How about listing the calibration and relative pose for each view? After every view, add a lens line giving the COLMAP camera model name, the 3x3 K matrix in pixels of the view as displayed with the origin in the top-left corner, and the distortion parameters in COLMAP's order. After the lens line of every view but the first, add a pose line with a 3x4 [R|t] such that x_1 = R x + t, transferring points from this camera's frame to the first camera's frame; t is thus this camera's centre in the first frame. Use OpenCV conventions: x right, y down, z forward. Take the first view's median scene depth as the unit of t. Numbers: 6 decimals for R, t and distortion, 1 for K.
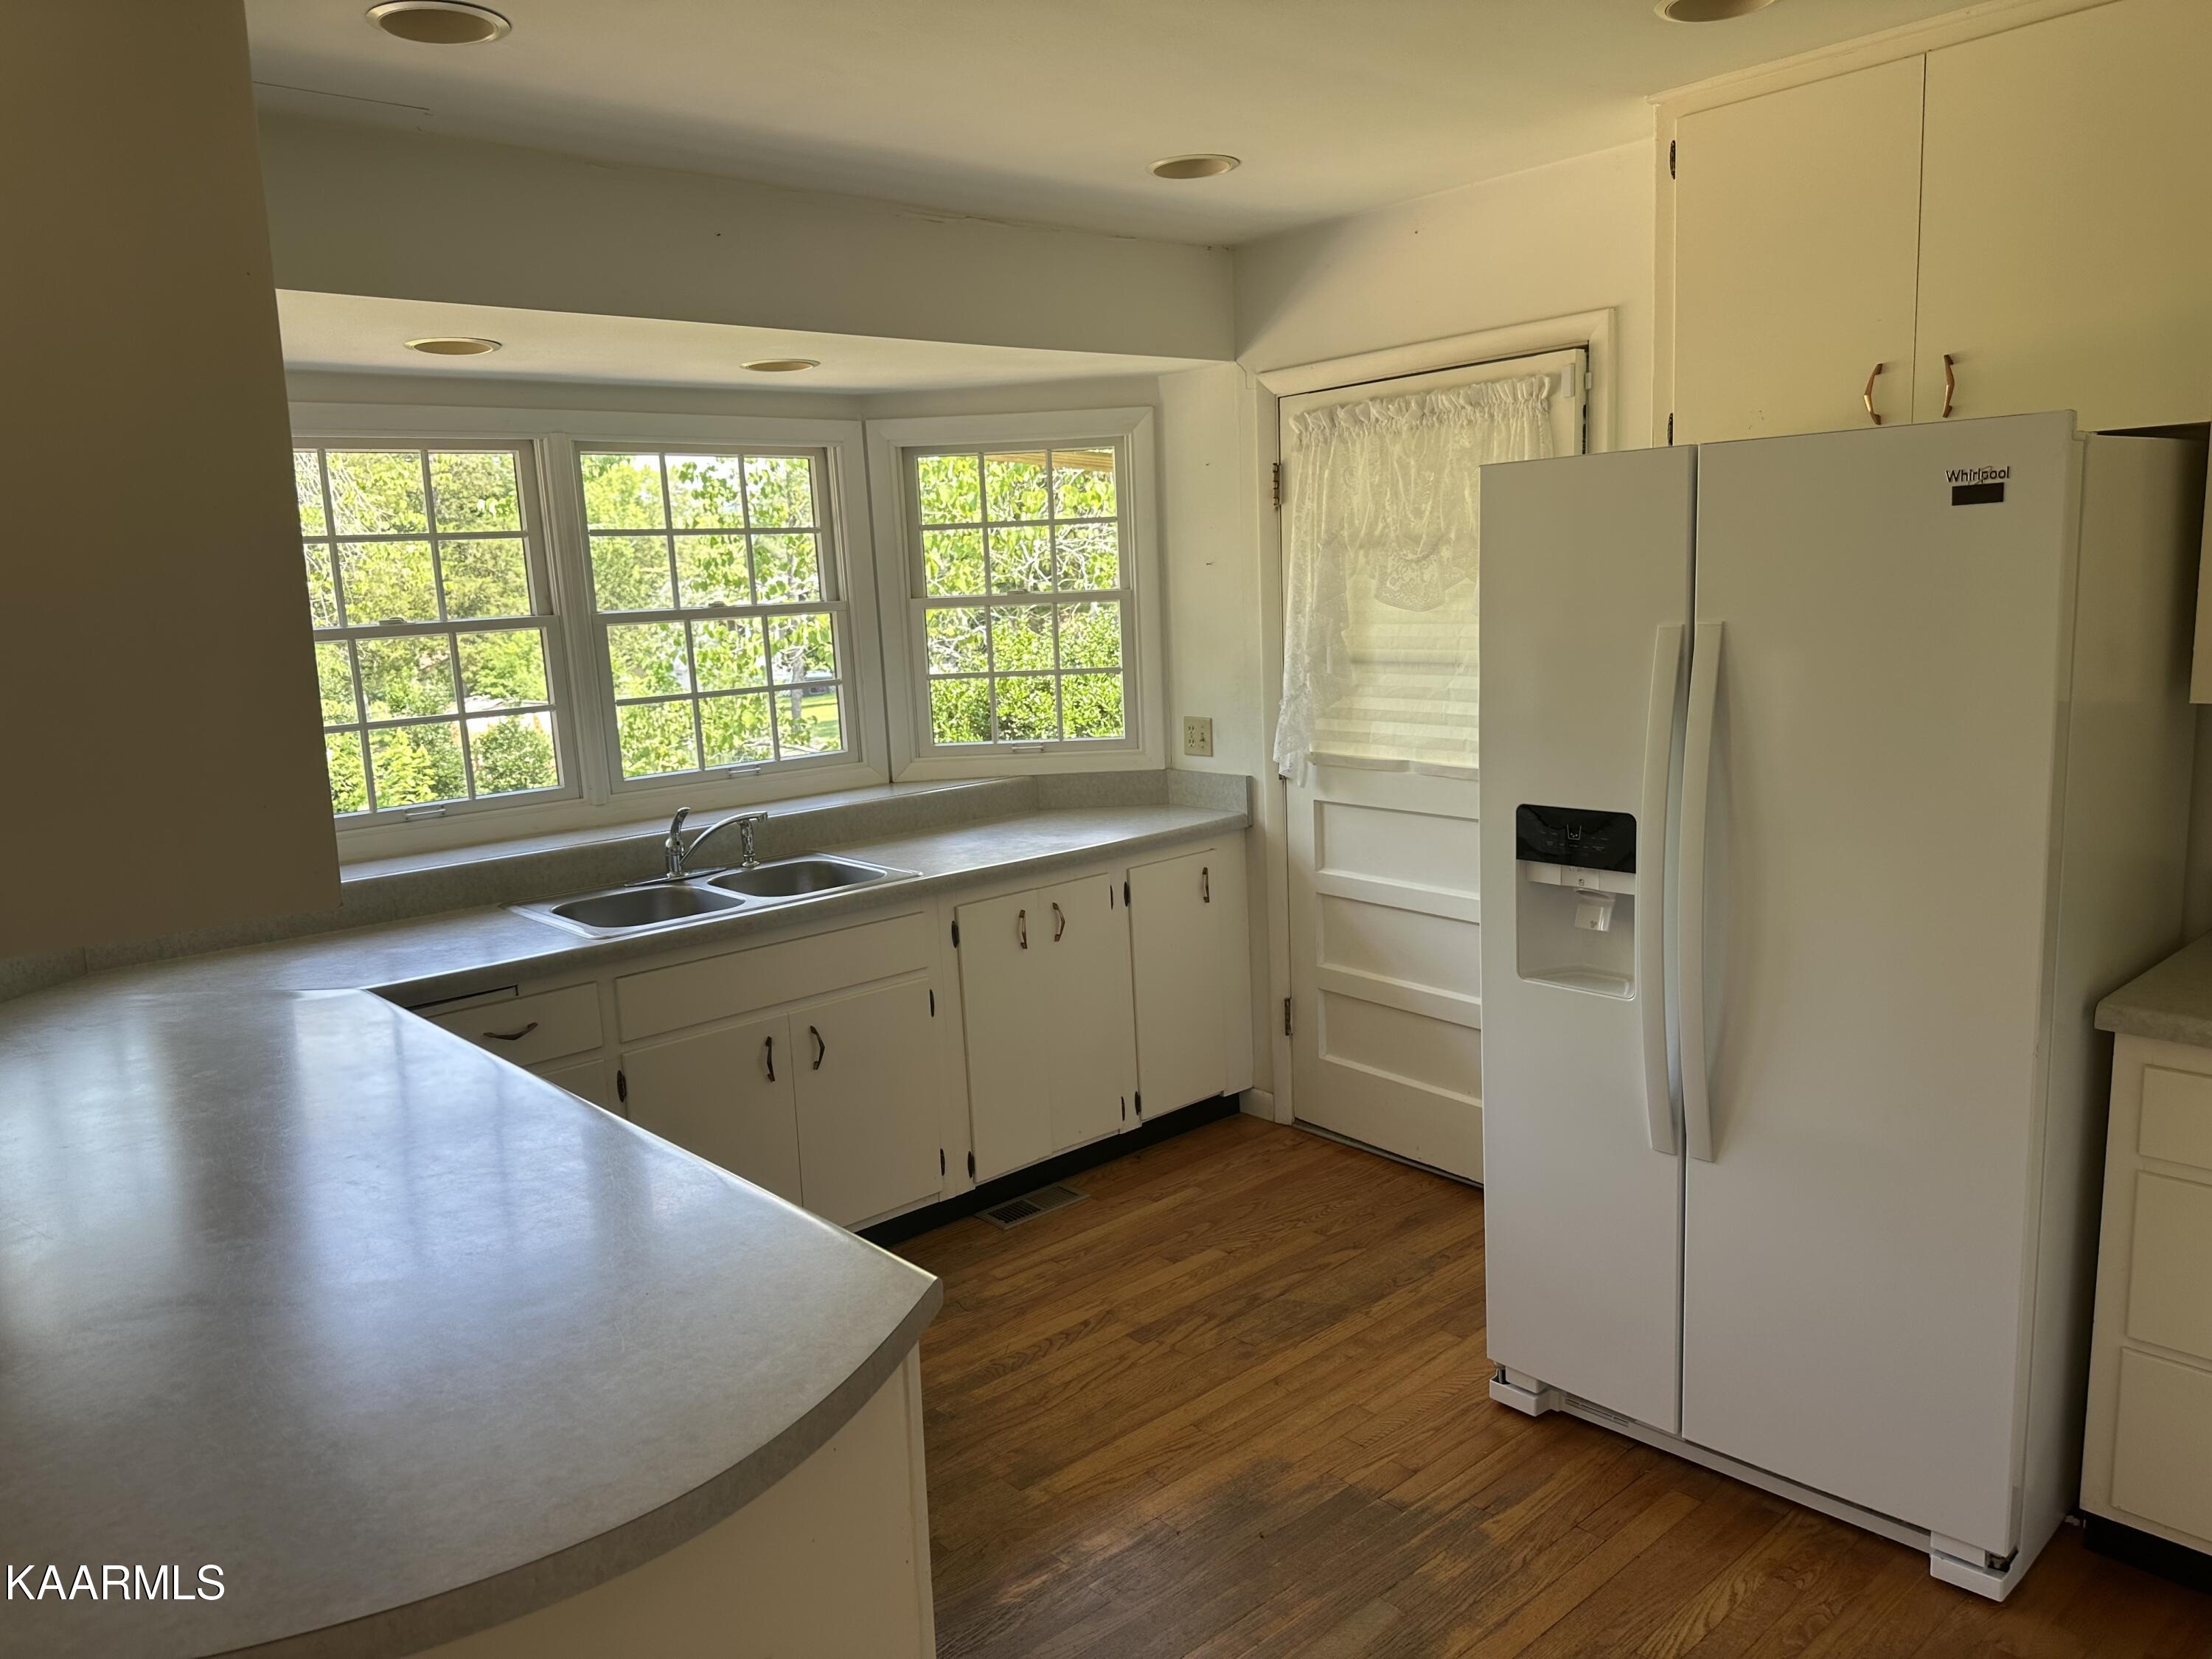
lens RADIAL K [[1561.5, 0, 1141.1], [0, 1561.5, 839.4], [0, 0, 1]] dist [0.020684, -0.038716]
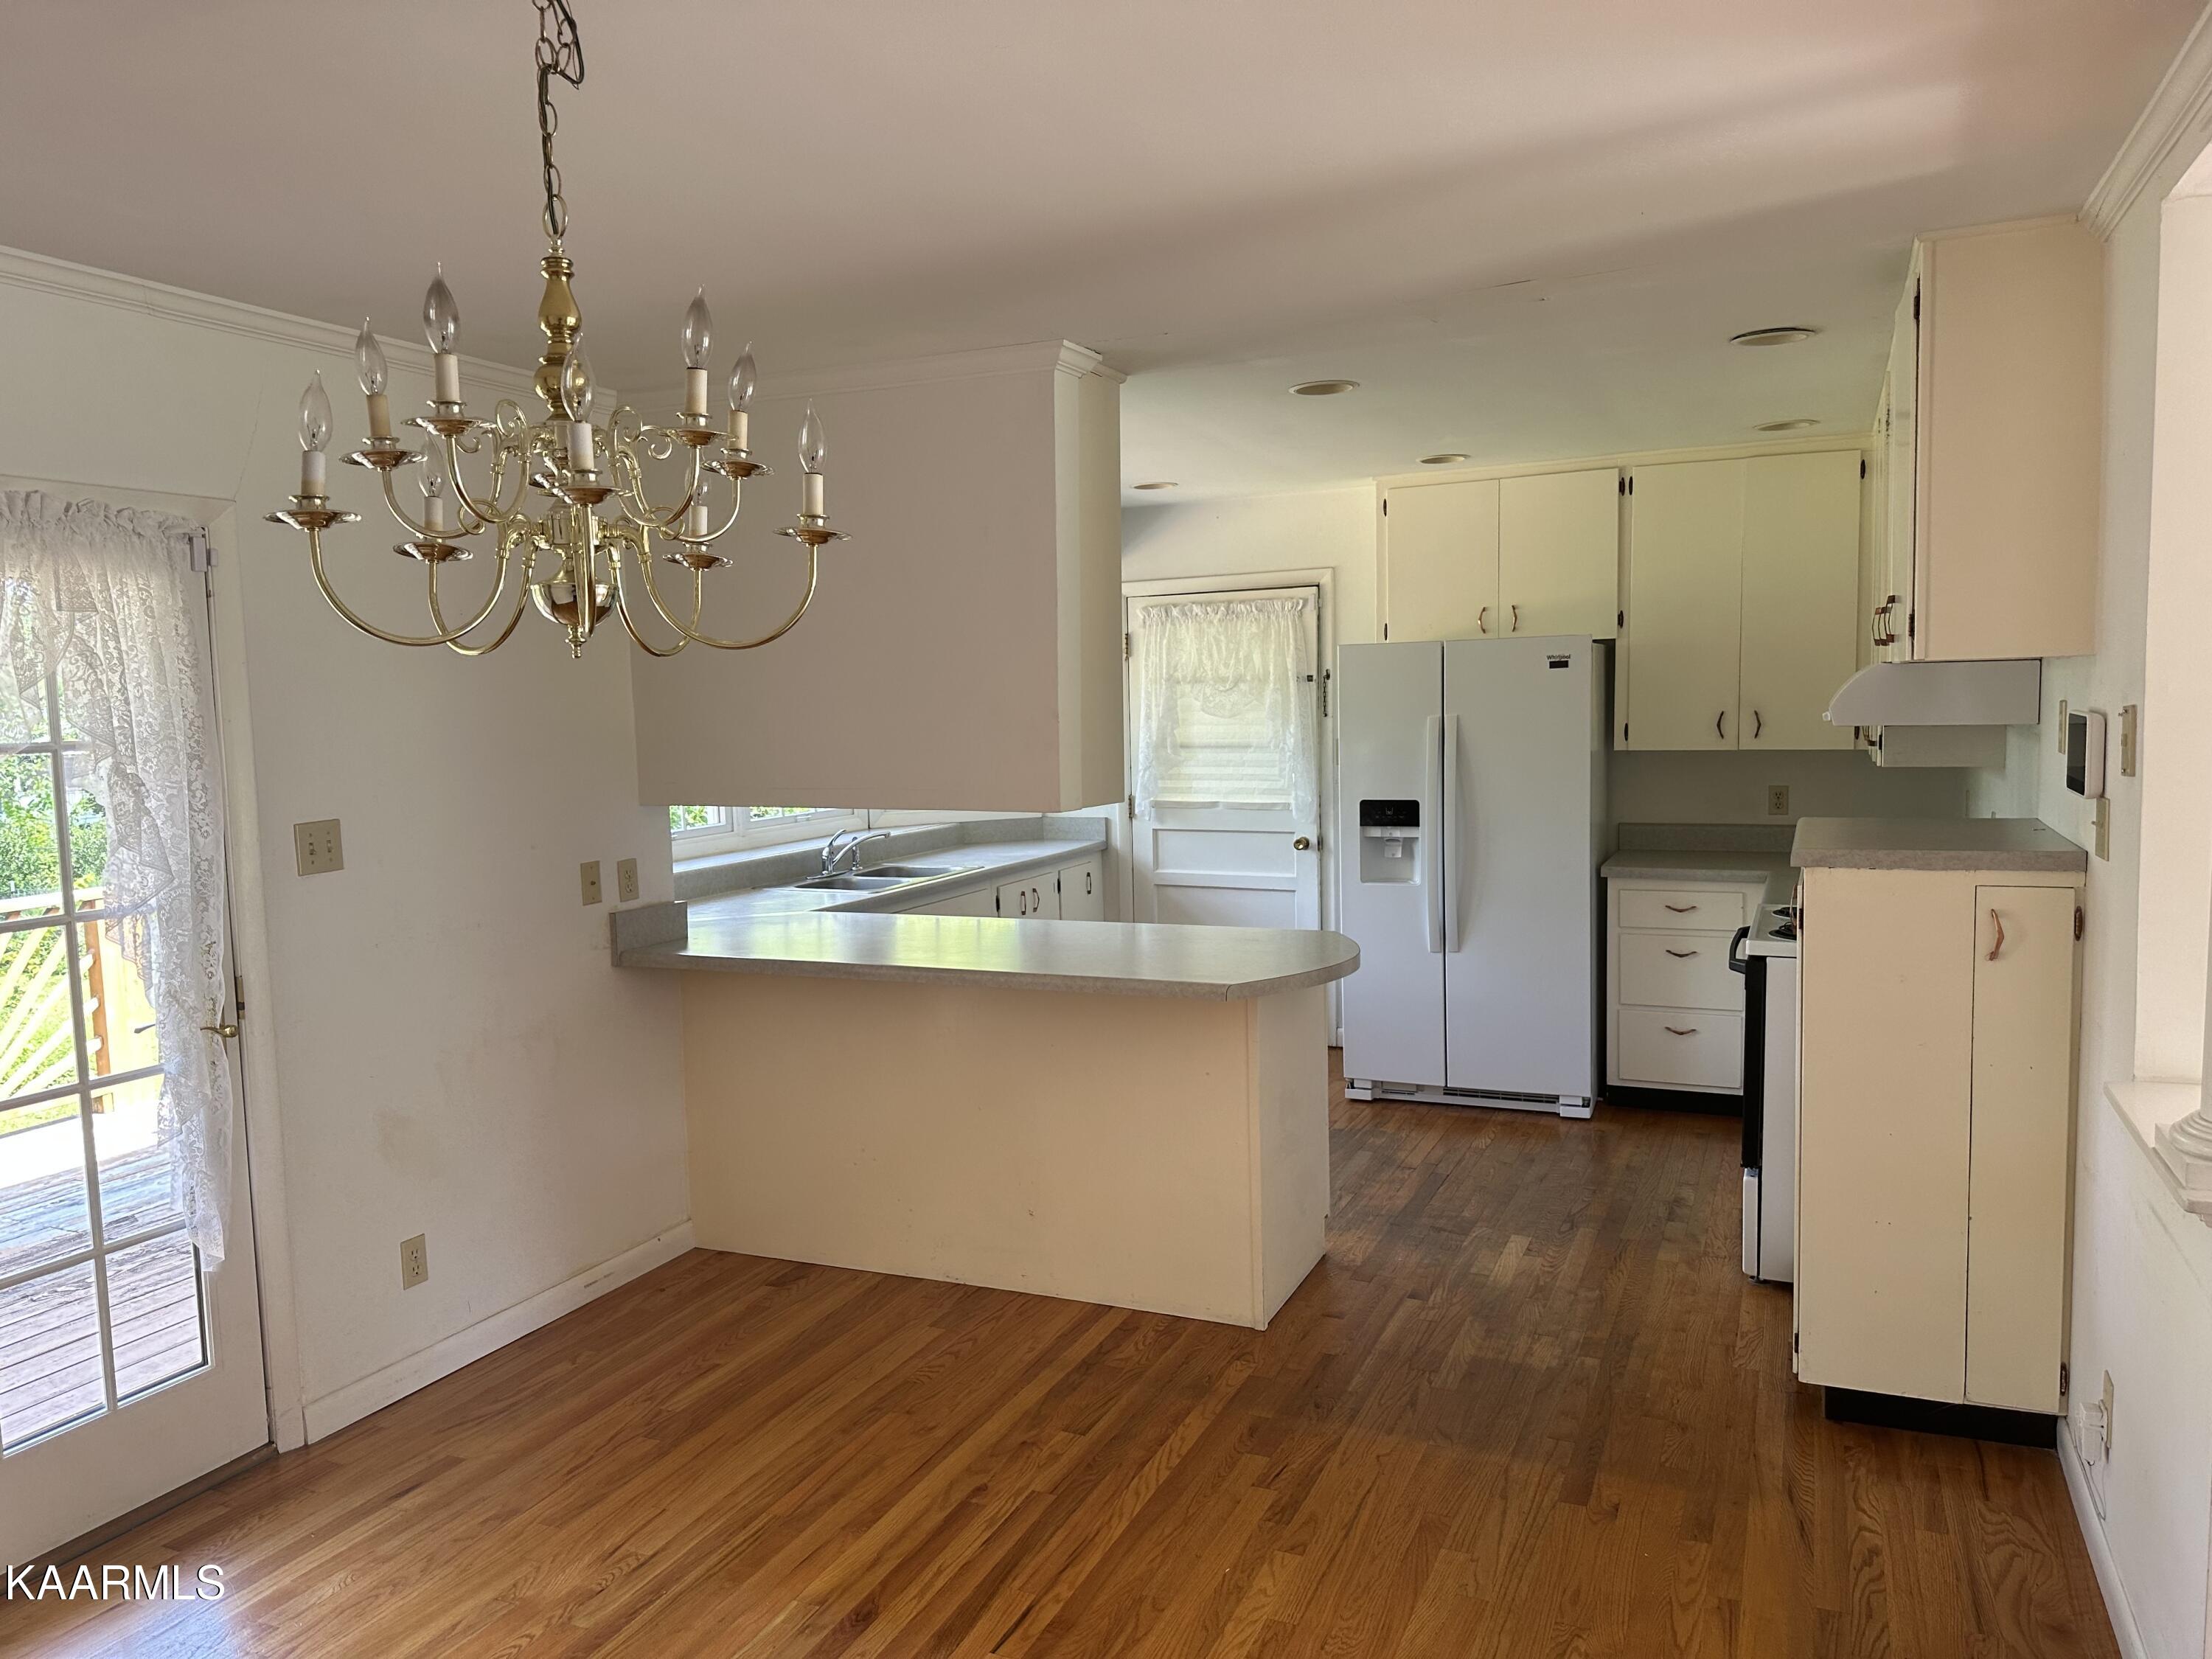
lens RADIAL K [[1561.5, 0, 1106.5], [0, 1561.5, 829.2], [0, 0, 1]] dist [0.020684, -0.038716]
pose [[0.913504, -0.014349, 0.406578, -0.688034], [0.055863, 0.994336, -0.090420, 0.139063], [-0.402977, 0.105311, 0.909131, -0.585988]]
